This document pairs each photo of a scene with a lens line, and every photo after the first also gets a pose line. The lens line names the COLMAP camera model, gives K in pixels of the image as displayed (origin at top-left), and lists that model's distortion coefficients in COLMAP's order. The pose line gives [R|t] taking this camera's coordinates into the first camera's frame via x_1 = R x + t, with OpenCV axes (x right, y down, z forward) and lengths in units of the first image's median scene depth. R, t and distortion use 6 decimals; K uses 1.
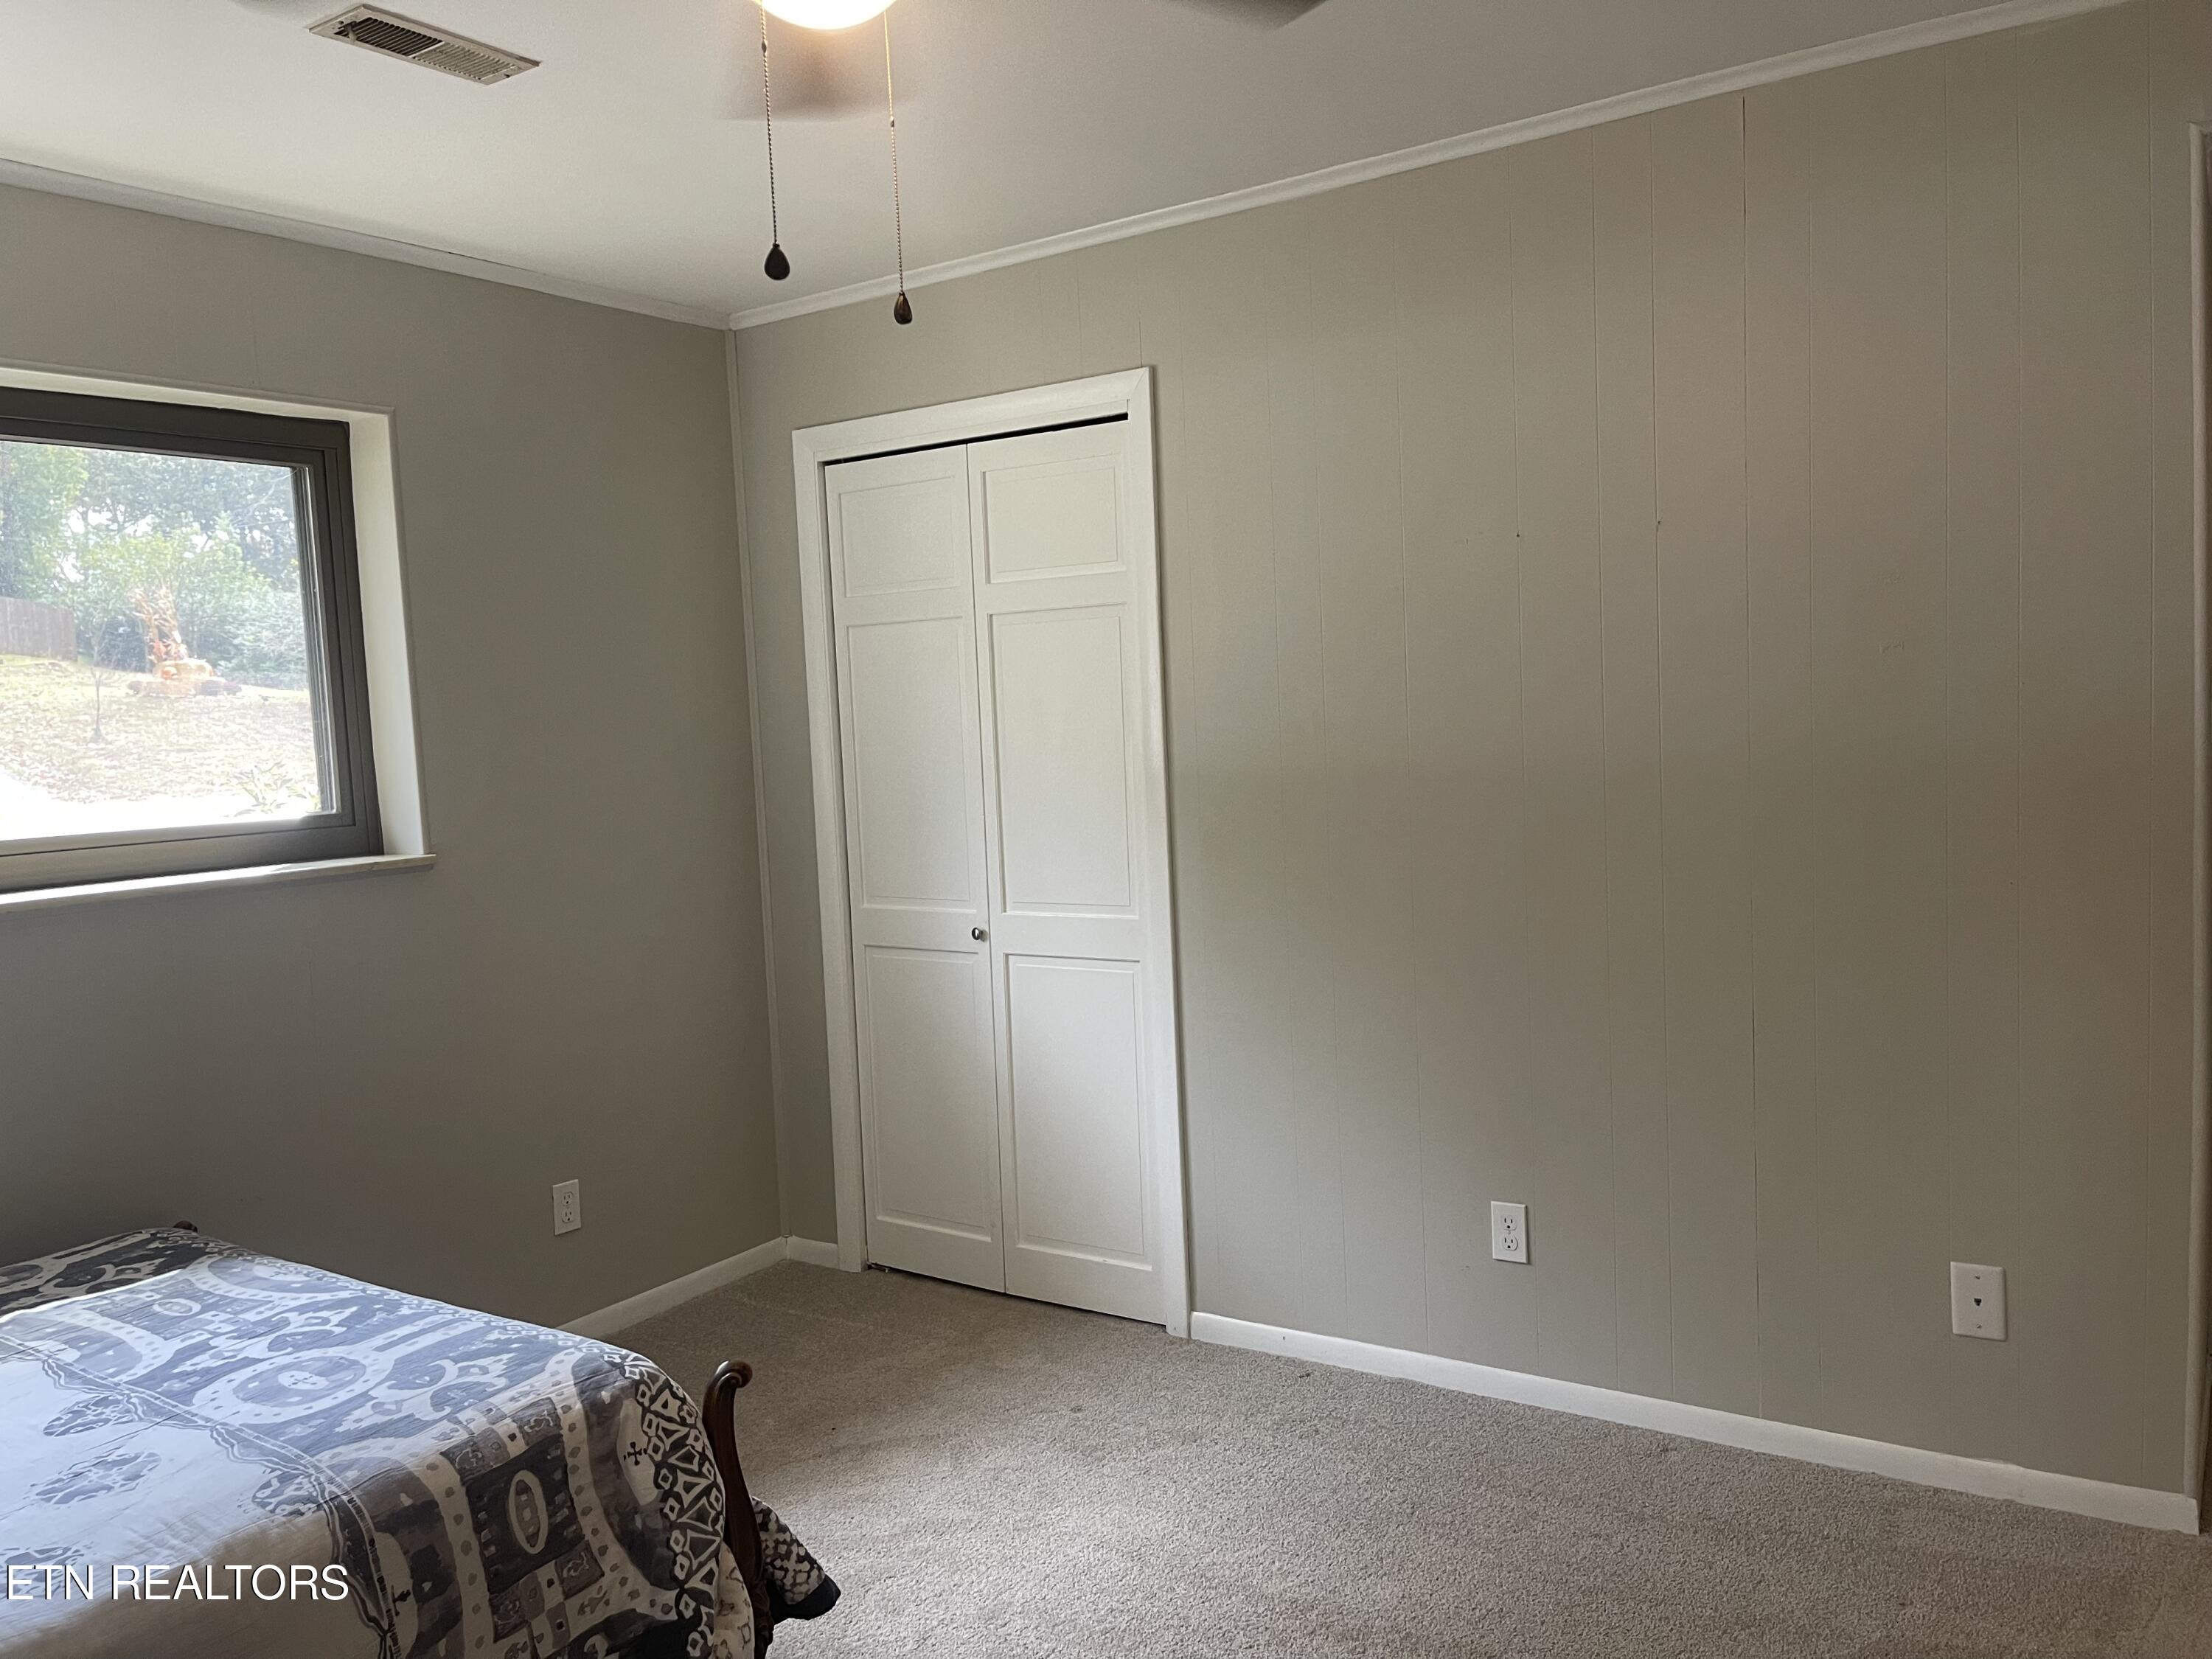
lens RADIAL K [[1653.6, 0, 1098.9], [0, 1653.6, 820.4], [0, 0, 1]] dist [0.050489, -0.058255]
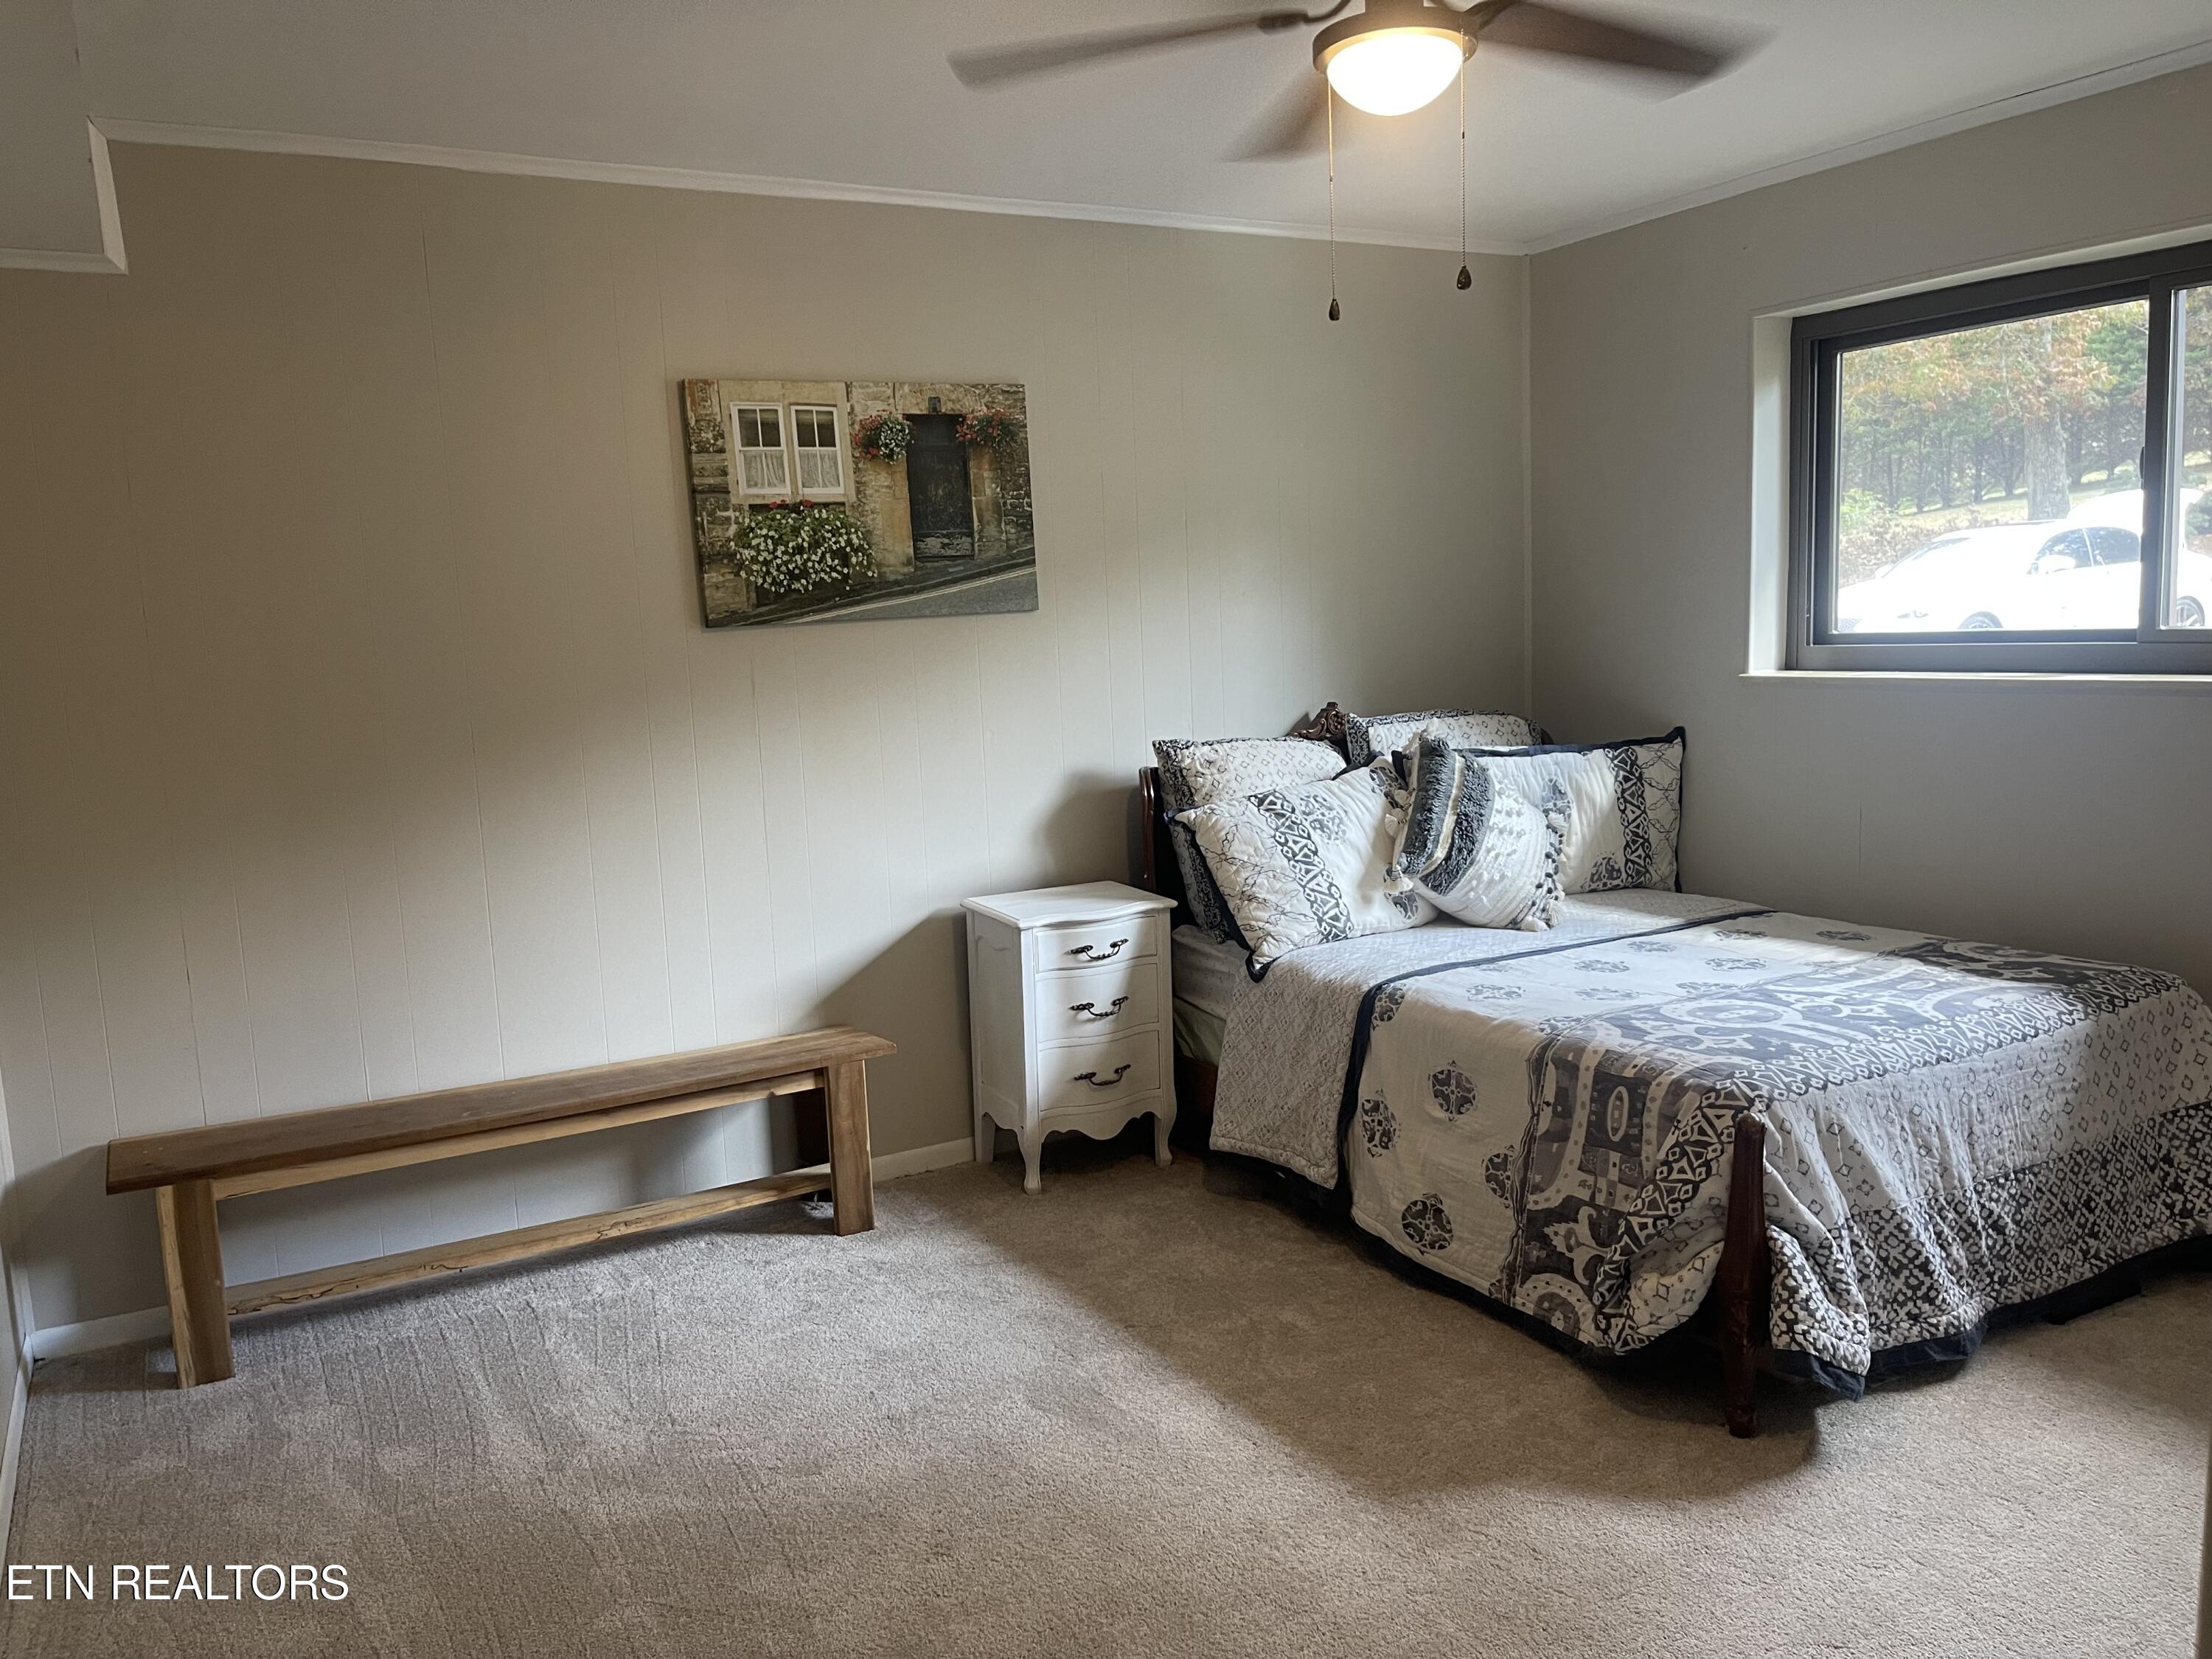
lens RADIAL K [[1653.6, 0, 1103.9], [0, 1653.6, 840.4], [0, 0, 1]] dist [0.050489, -0.058255]
pose [[-0.445378, 0.180731, -0.876912, 1.084544], [0.003023, 0.979713, 0.200382, -0.114733], [0.895338, 0.086595, -0.436889, 1.195422]]
